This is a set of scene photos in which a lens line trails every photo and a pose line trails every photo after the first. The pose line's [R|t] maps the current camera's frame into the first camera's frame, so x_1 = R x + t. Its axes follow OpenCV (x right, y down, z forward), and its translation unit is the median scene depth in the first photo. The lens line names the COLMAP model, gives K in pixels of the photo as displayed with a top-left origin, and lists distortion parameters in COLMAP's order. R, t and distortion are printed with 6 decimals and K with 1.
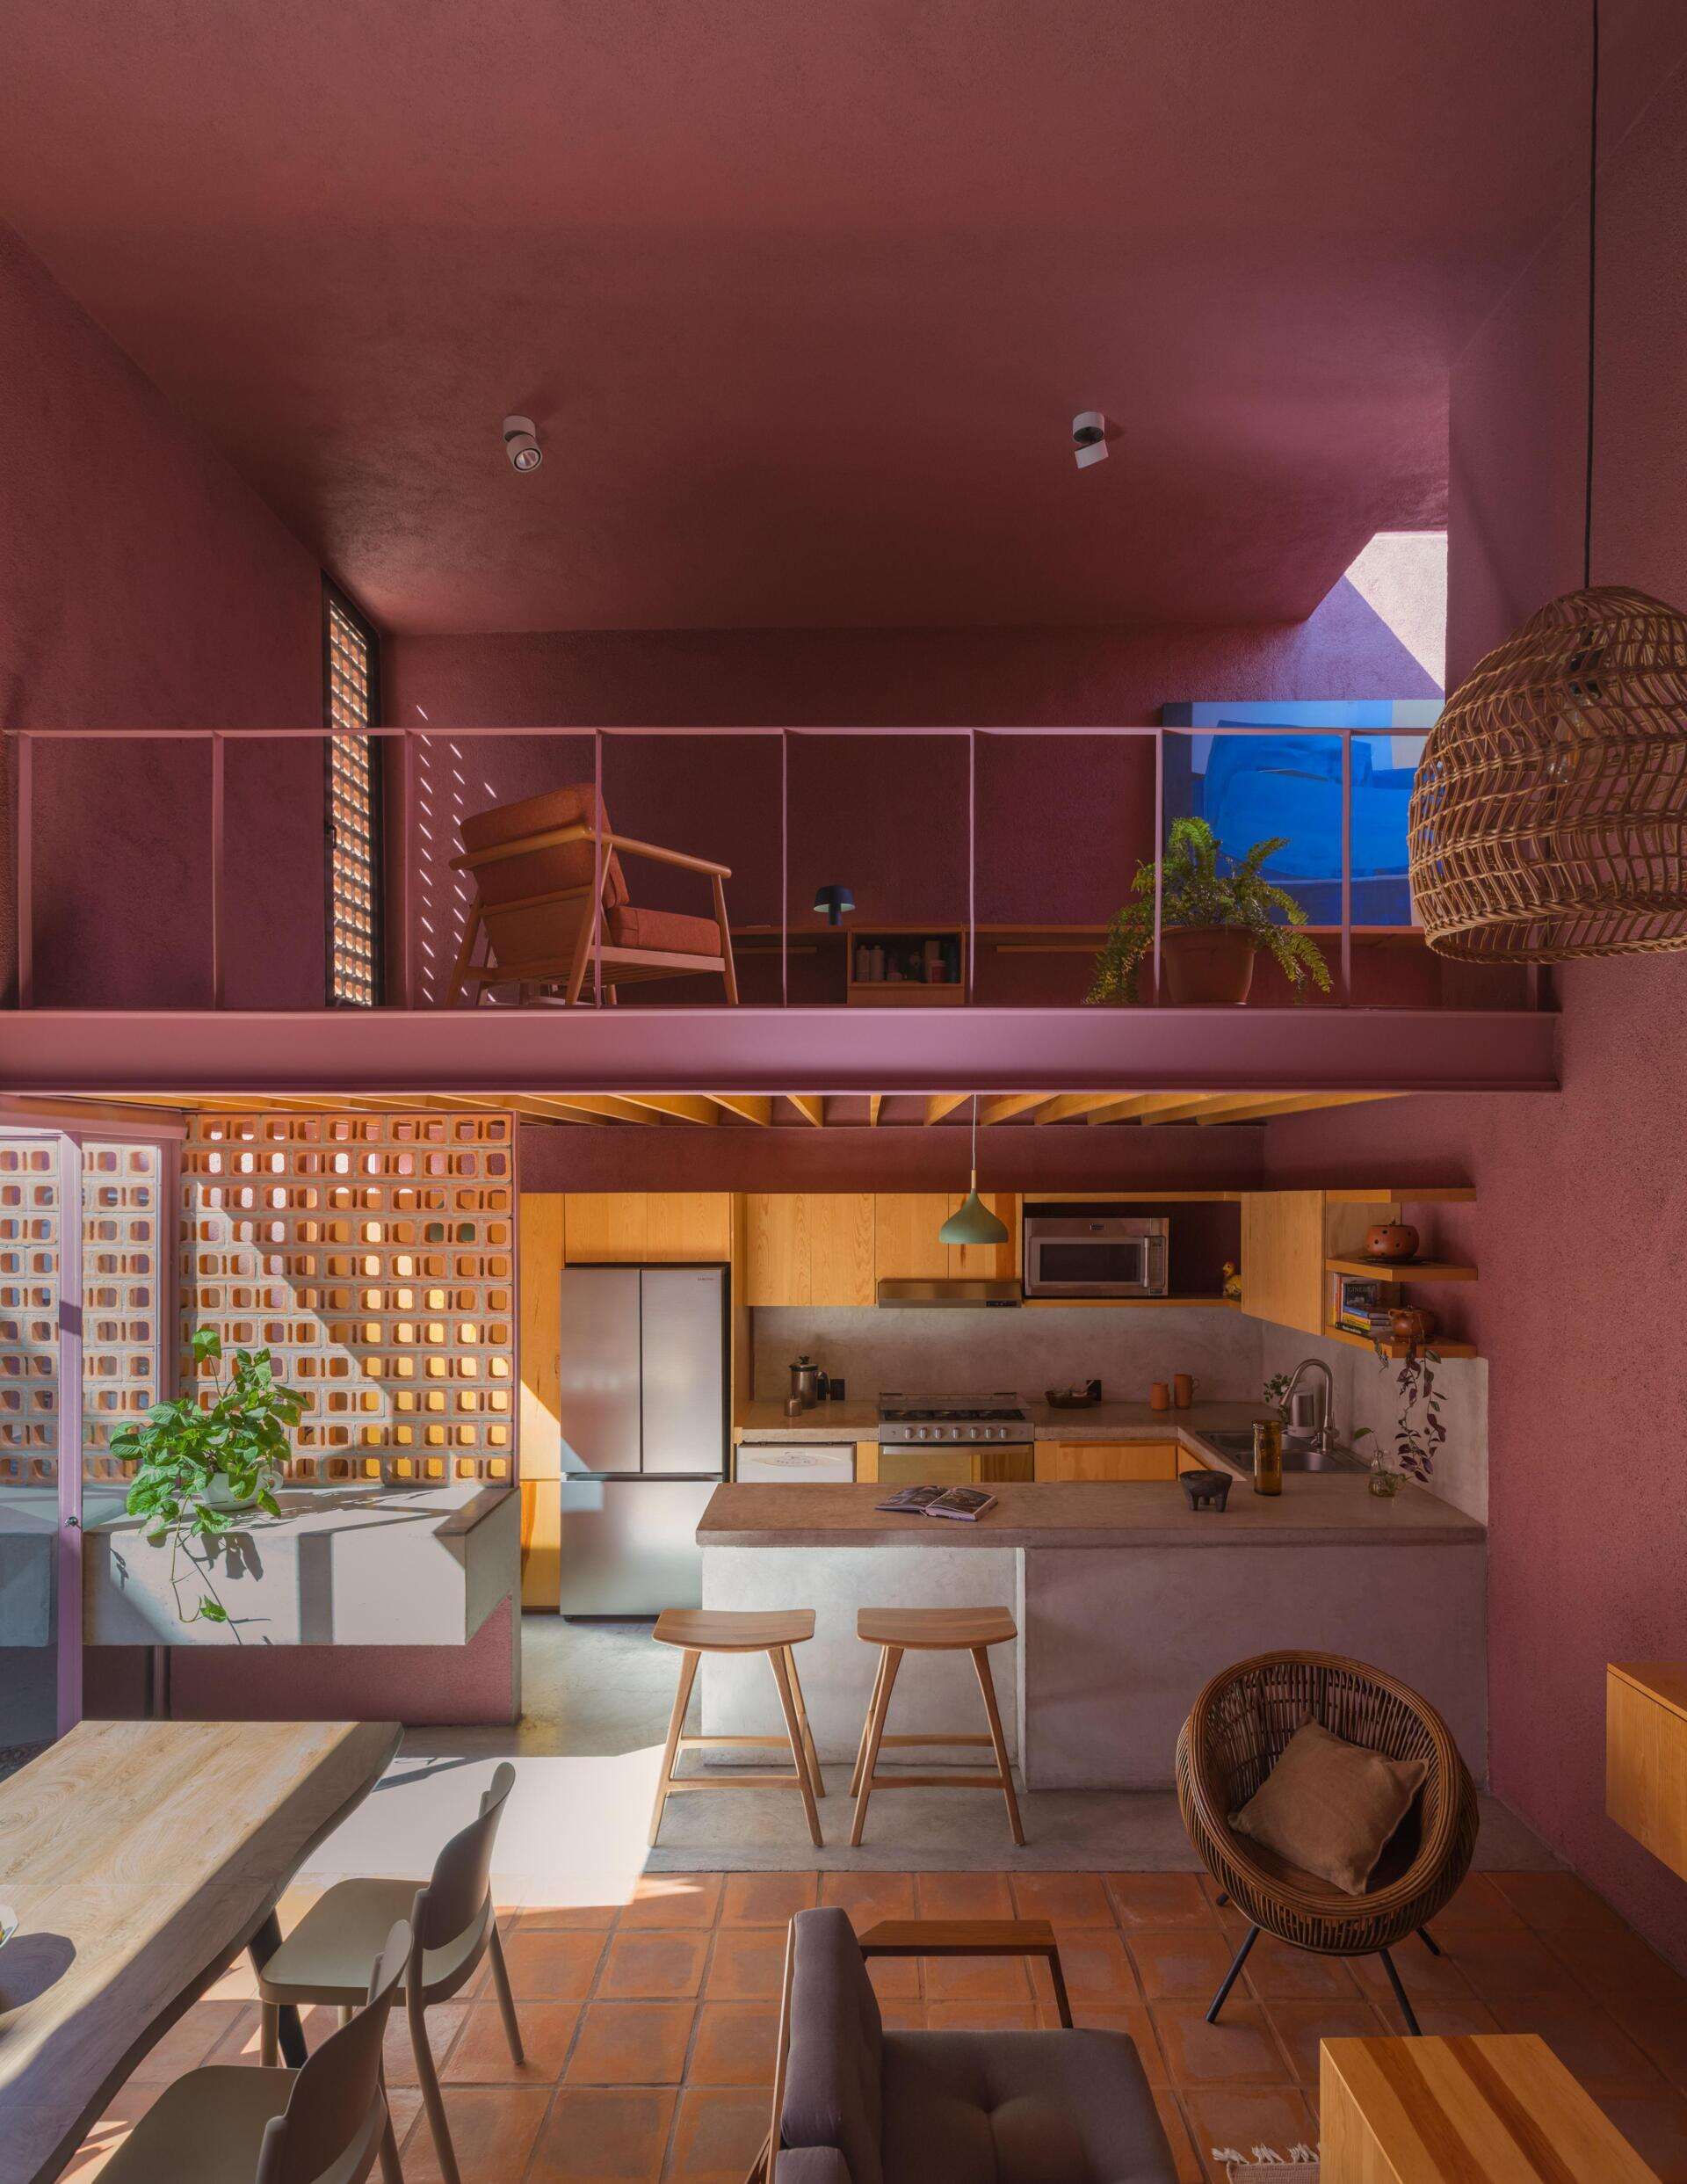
lens RADIAL K [[1288.8, 0, 847.3], [0, 1288.8, 1158.5], [0, 0, 1]] dist [0.049039, -0.061017]
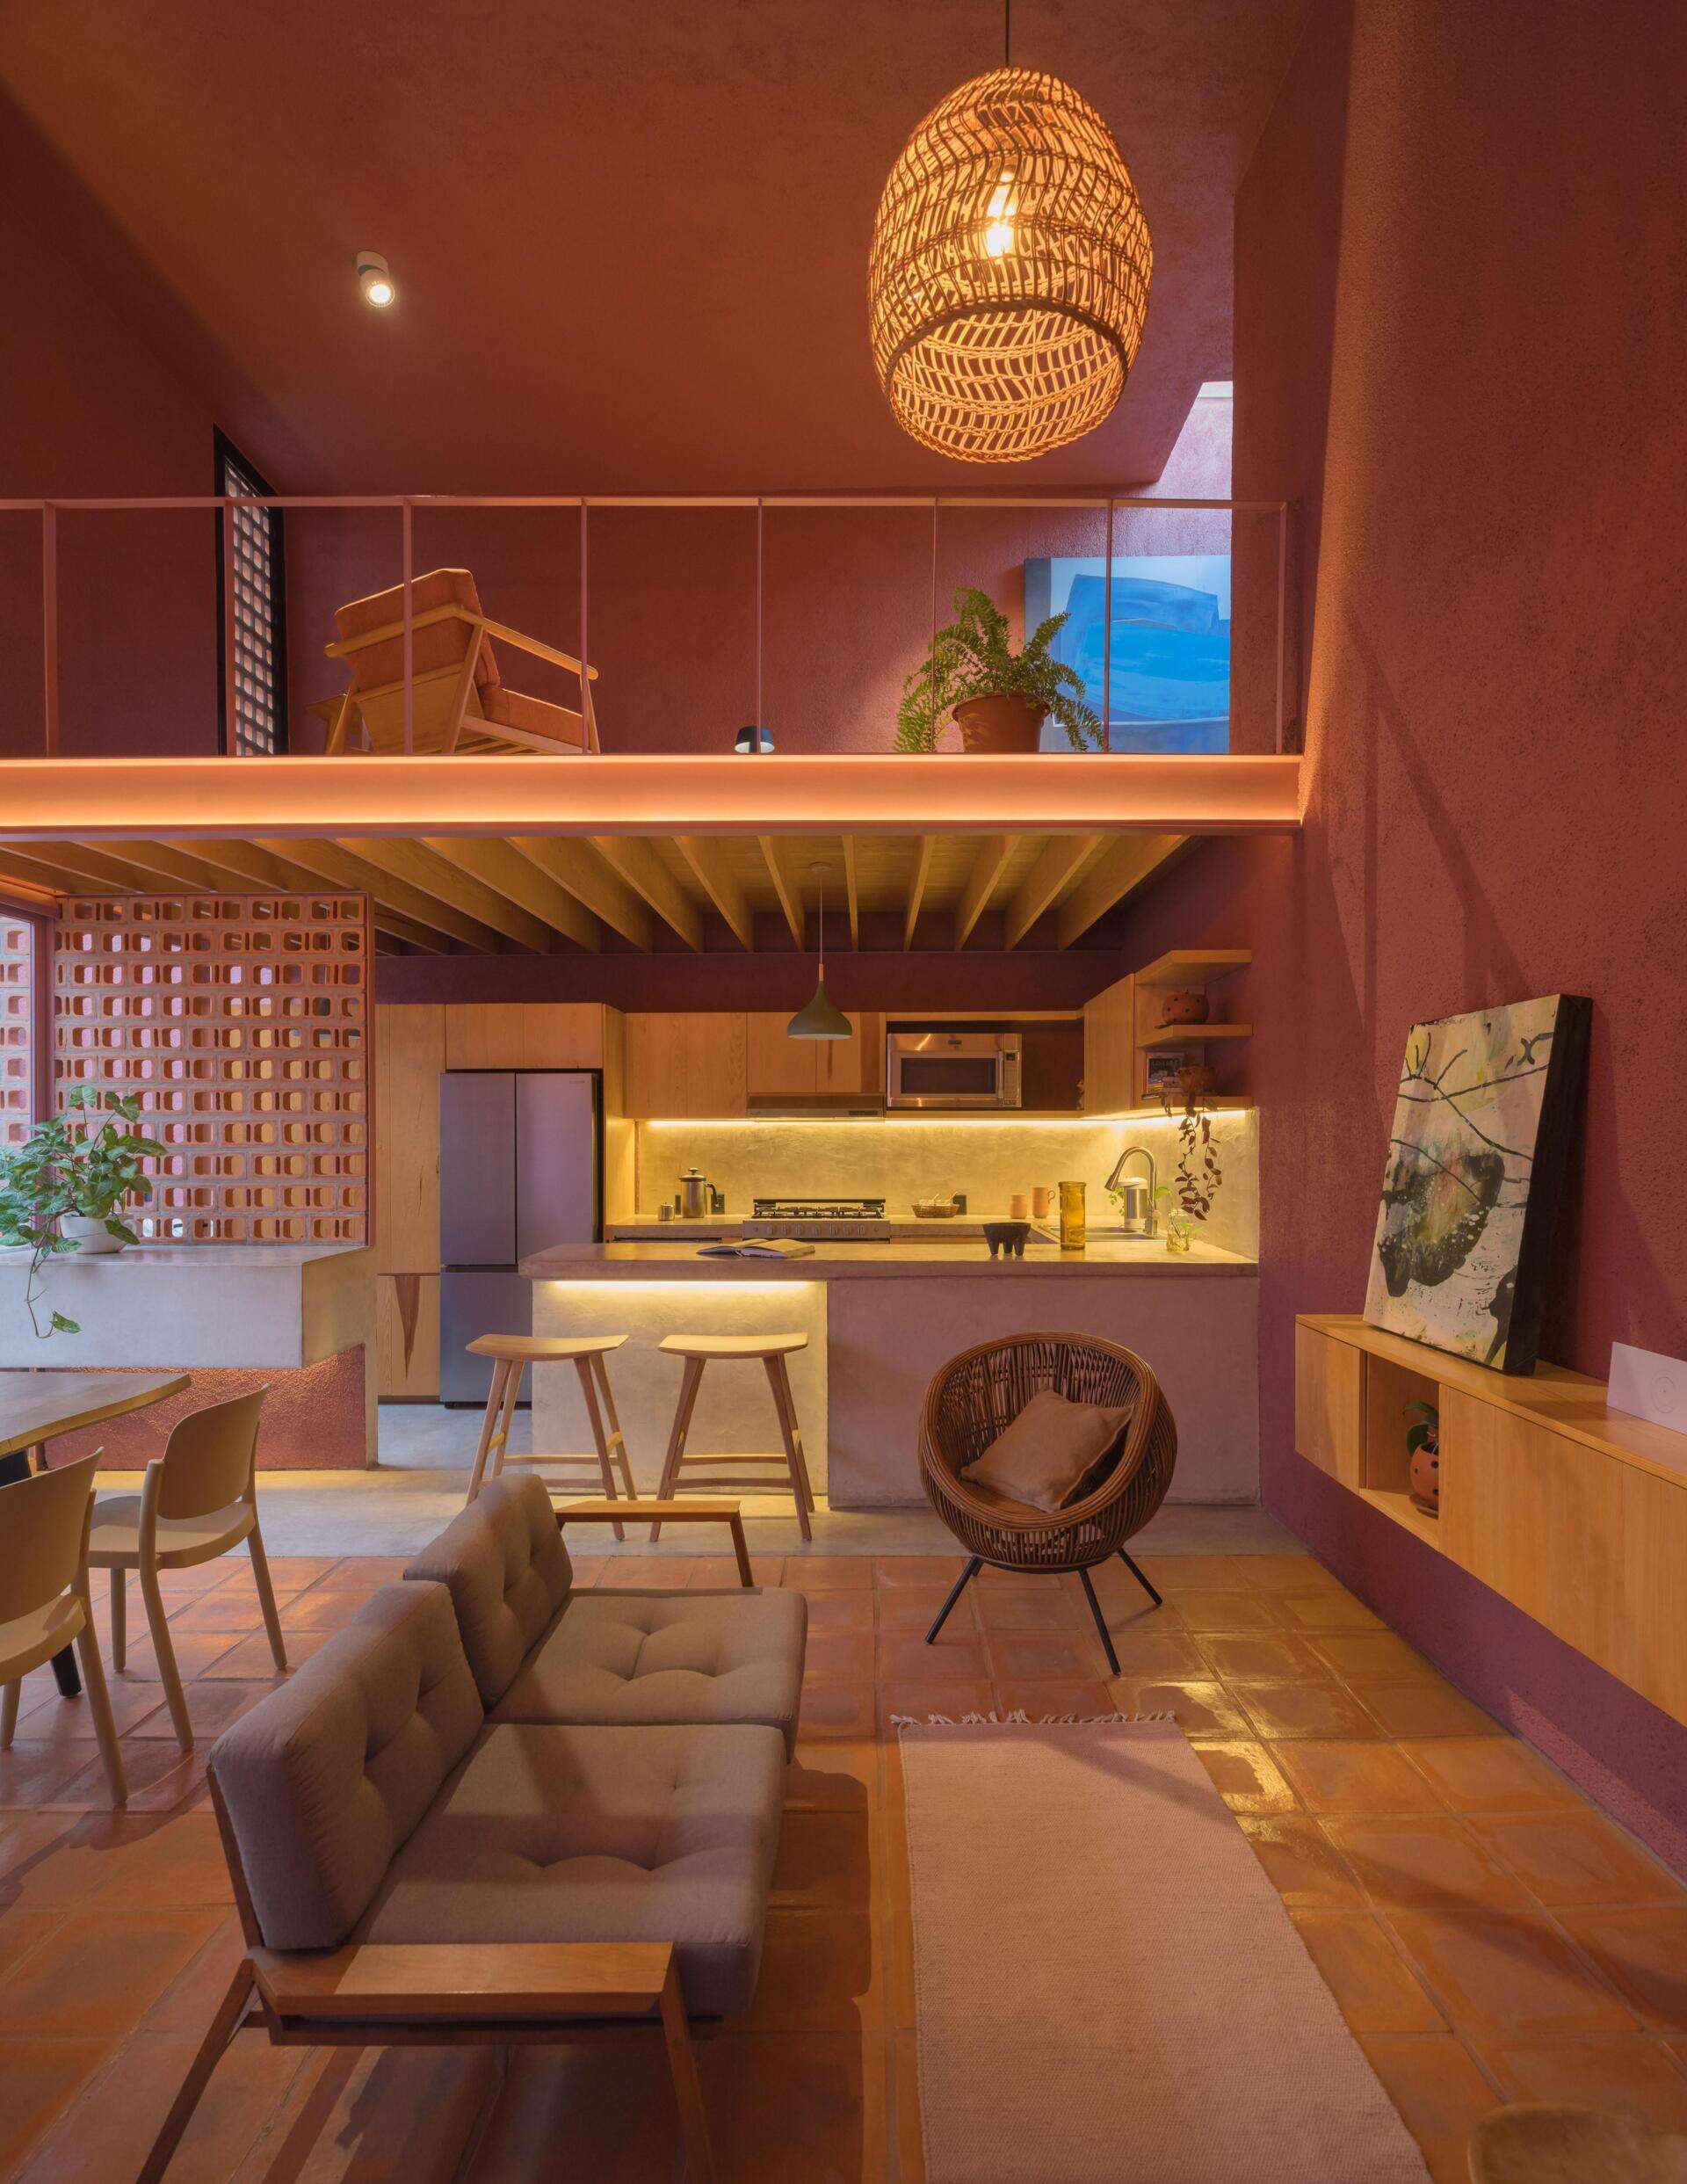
lens RADIAL K [[1260.2, 0, 847.5], [0, 1260.2, 1089.2], [0, 0, 1]] dist [0.028405, -0.000297]
pose [[0.999985, -0.003222, -0.004461, 0.158702], [0.003129, 0.999779, -0.020770, 0.163812], [0.004527, 0.020756, 0.999774, -0.050083]]
